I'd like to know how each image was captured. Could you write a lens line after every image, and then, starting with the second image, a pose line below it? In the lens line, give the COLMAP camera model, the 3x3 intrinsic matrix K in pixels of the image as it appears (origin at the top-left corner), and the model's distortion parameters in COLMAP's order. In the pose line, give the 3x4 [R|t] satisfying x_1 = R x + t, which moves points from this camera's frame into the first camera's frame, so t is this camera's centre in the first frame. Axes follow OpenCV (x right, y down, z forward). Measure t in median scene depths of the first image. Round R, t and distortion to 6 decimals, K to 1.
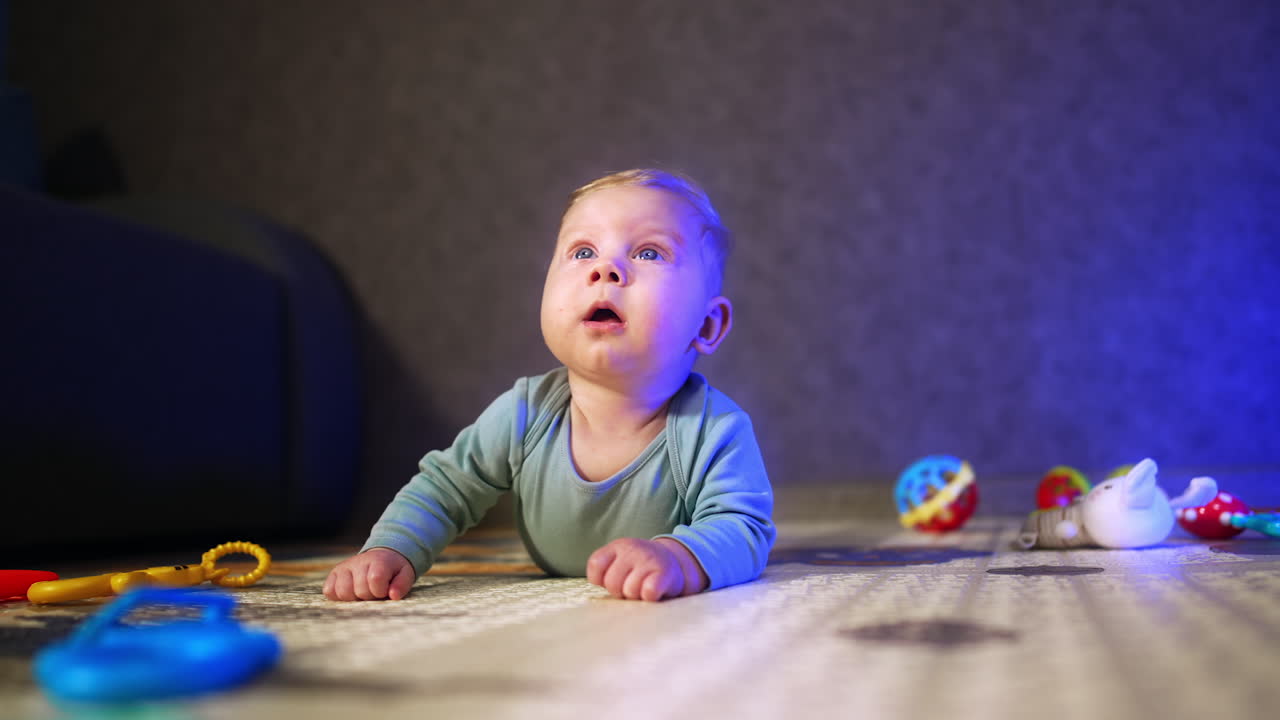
lens RADIAL K [[974.9, 0, 640.0], [0, 974.9, 360.0], [0, 0, 1]] dist [0.002261, -0.006654]
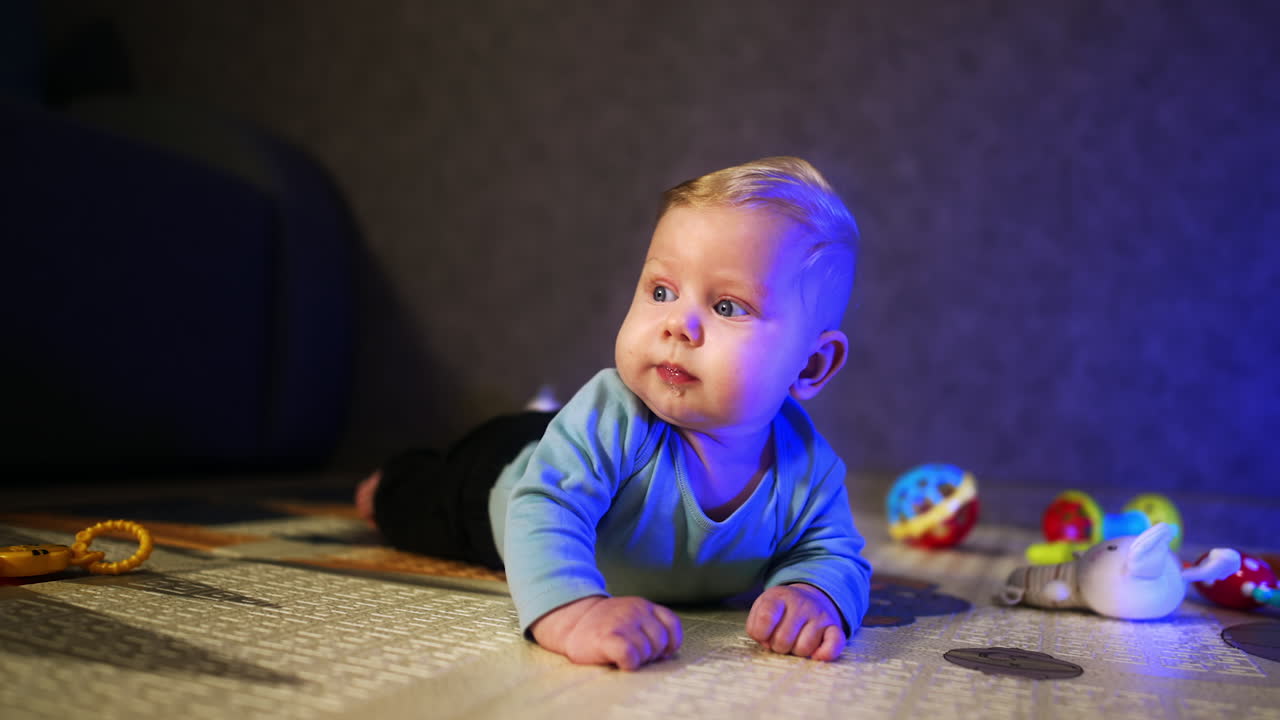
lens RADIAL K [[974.9, 0, 640.0], [0, 974.9, 360.0], [0, 0, 1]] dist [0.002261, -0.006654]
pose [[0.995259, 0.086247, -0.044963, 0.063593], [-0.082505, 0.993428, 0.079338, -0.048670], [0.051510, -0.075253, 0.995833, 0.094562]]
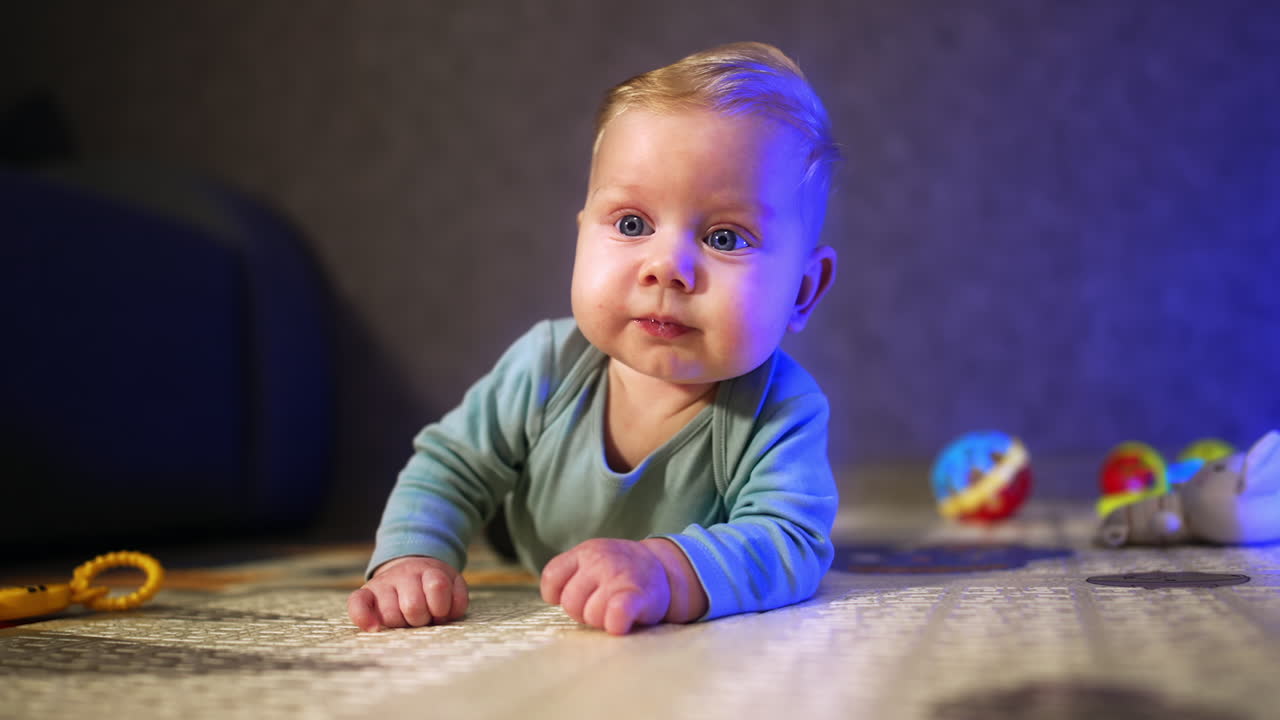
lens RADIAL K [[978.4, 0, 640.0], [0, 978.4, 360.0], [0, 0, 1]] dist [0.003498, -0.006700]
pose [[0.999870, -0.015254, -0.005252, 0.009221], [0.015329, 0.999776, 0.014603, 0.016915], [0.005028, -0.014681, 0.999880, 0.142920]]
